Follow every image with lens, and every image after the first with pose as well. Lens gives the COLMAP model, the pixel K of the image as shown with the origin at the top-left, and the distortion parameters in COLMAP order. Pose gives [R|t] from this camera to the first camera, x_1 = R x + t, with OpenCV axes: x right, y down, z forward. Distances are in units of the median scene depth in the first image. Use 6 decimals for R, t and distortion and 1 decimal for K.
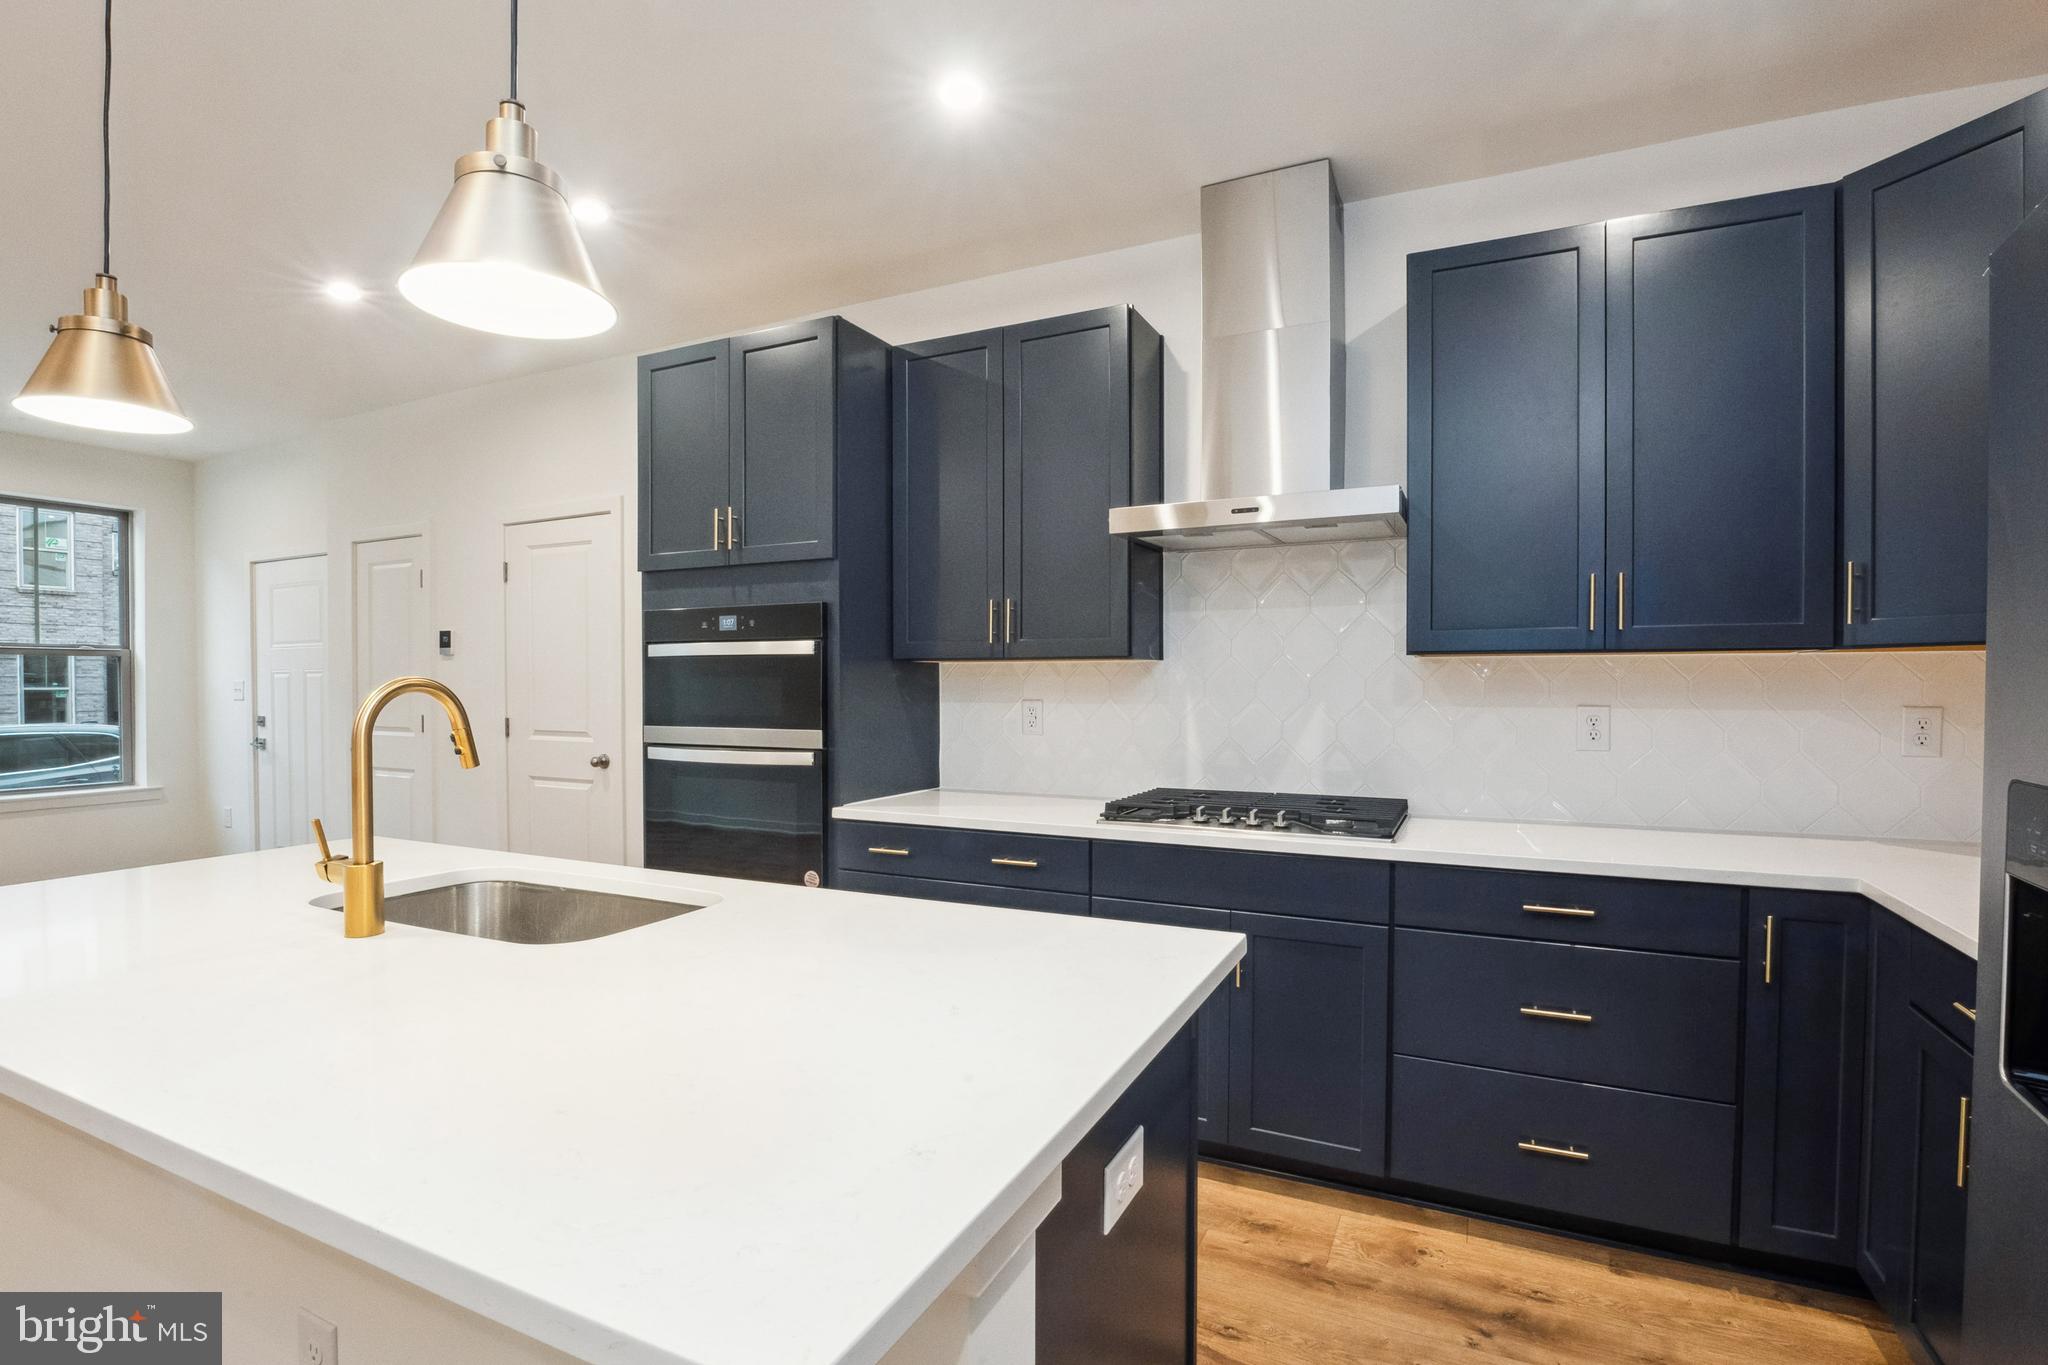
lens RADIAL K [[940.6, 0, 1024.0], [0, 940.6, 682.5], [0, 0, 1]] dist [-0.022023, -0.000149]
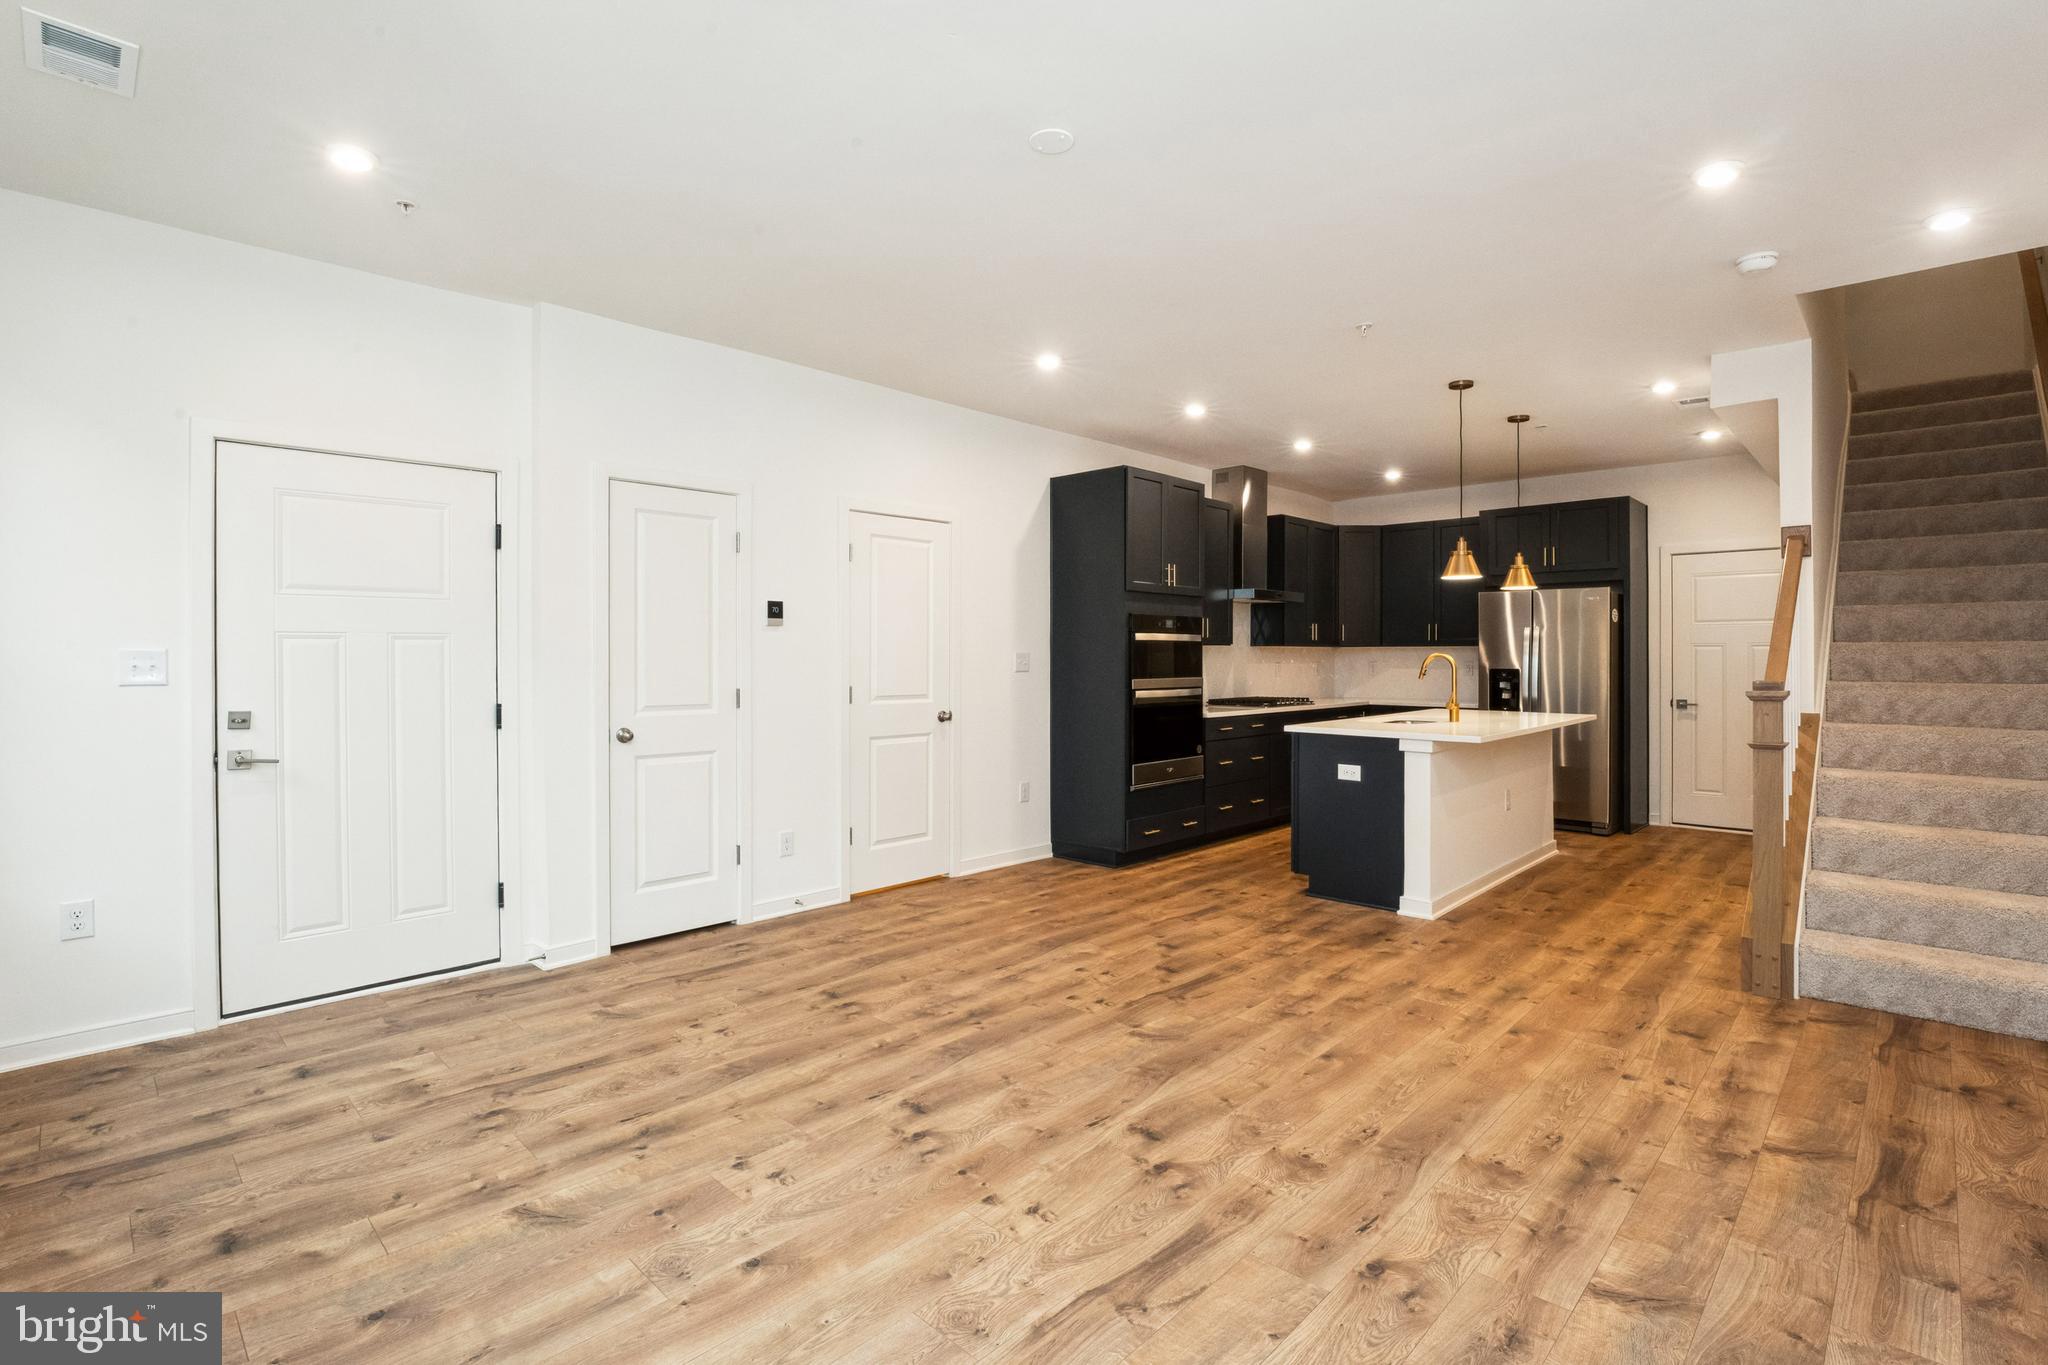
lens RADIAL K [[959.9, 0, 1027.7], [0, 959.9, 656.5], [0, 0, 1]] dist [-0.024237, 0.000870]
pose [[0.319734, 0.003301, 0.947502, -2.258773], [0.001290, 0.999991, -0.003919, 0.010577], [-0.947507, 0.002476, 0.319727, 0.649156]]
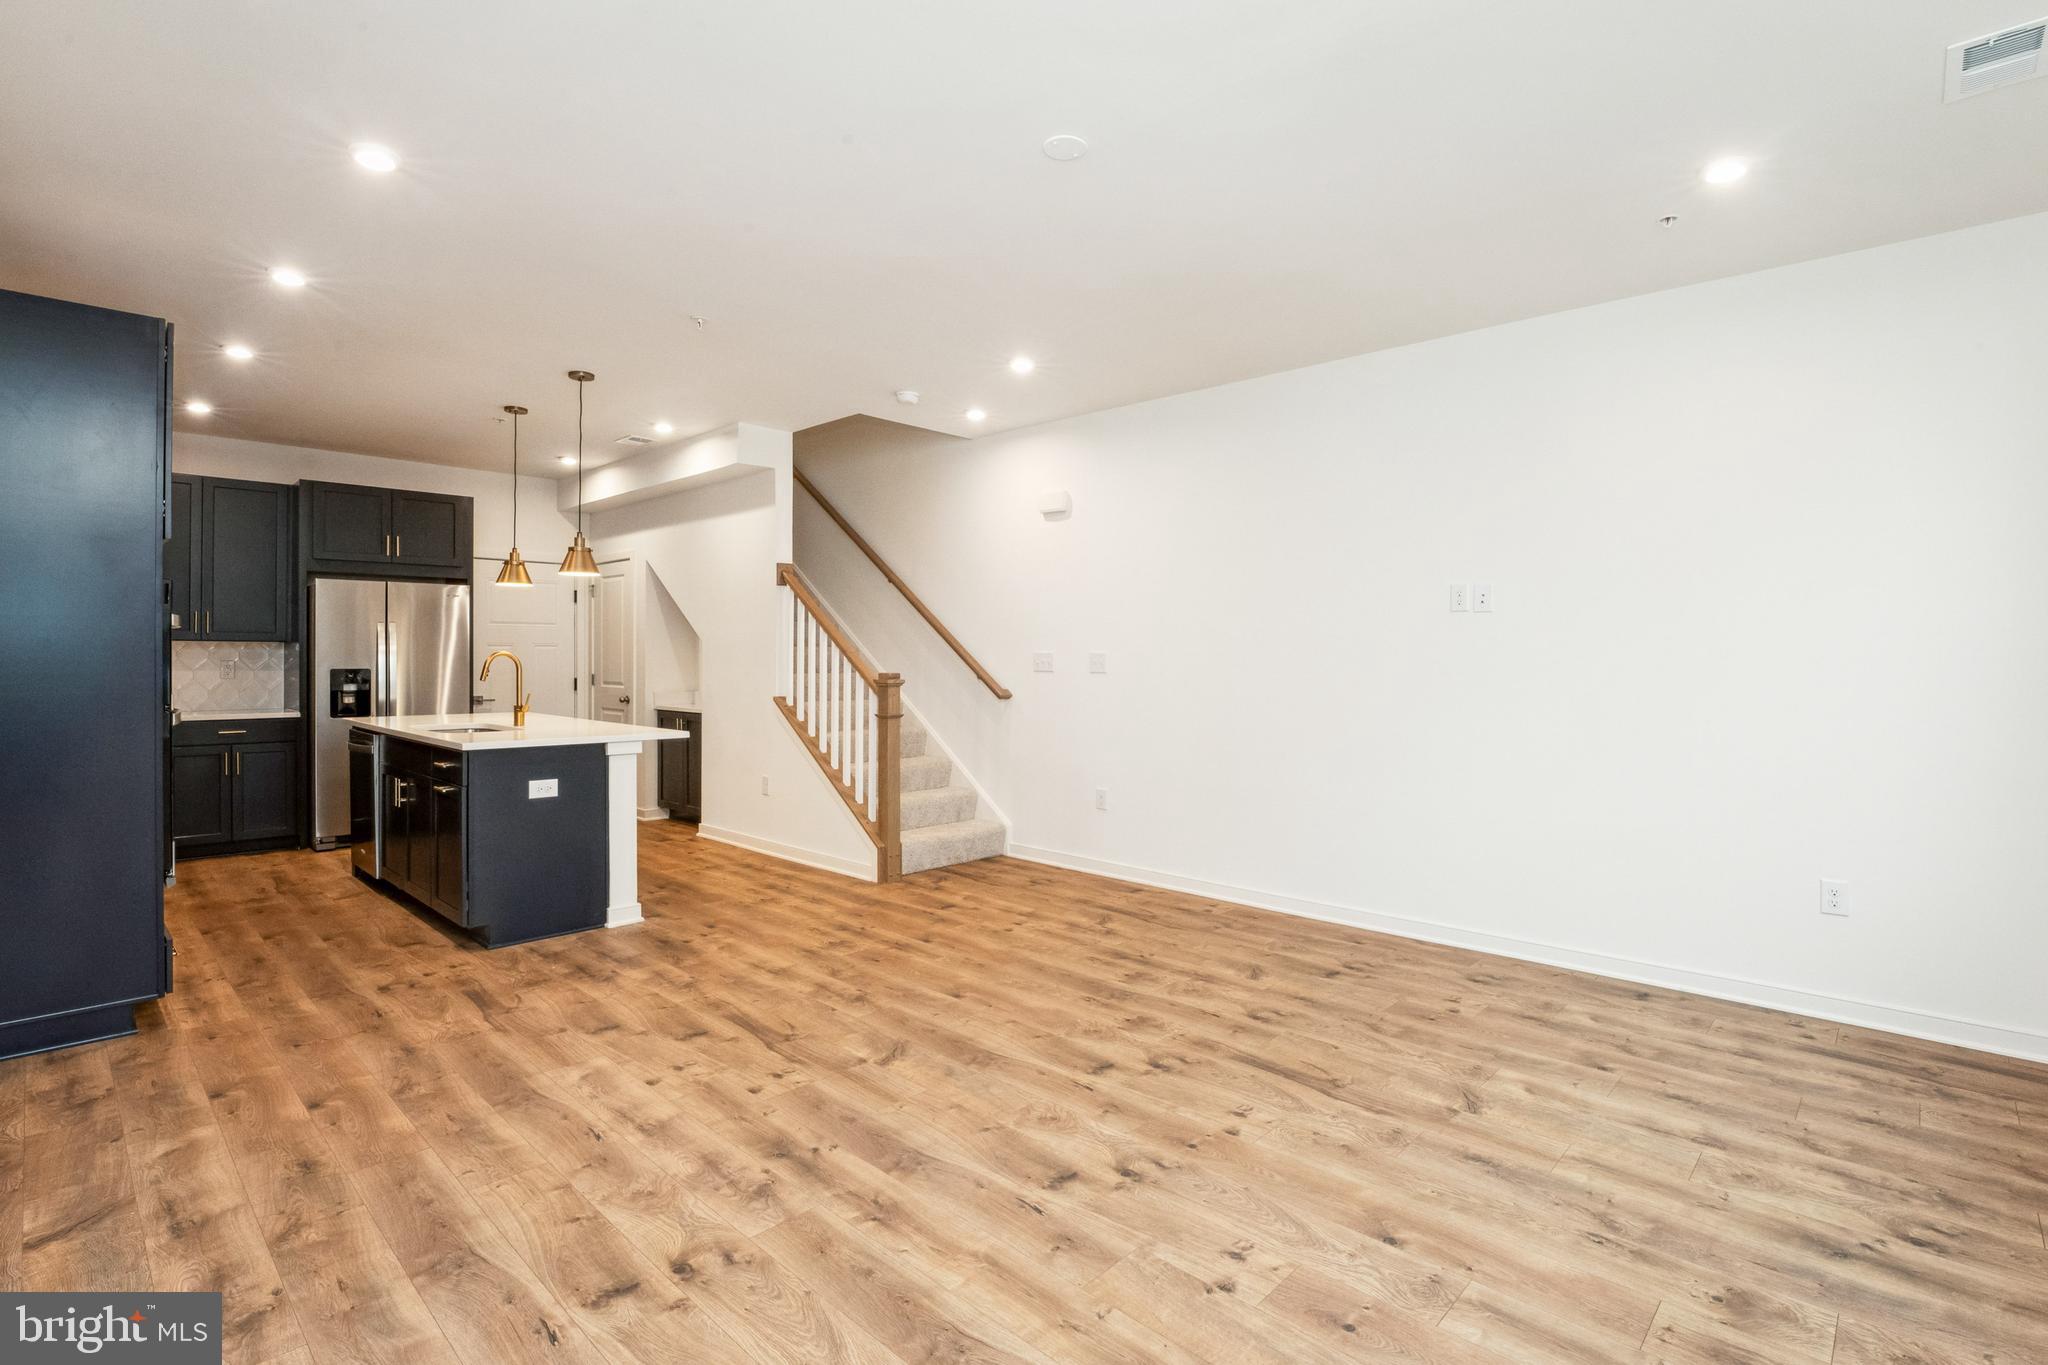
lens RADIAL K [[959.9, 0, 1027.7], [0, 959.9, 656.5], [0, 0, 1]] dist [-0.024237, 0.000870]
pose [[-0.949876, 0.000217, 0.312628, -1.667936], [0.000521, 0.999999, 0.000889, 0.005735], [-0.312628, 0.001008, -0.949875, 1.758120]]
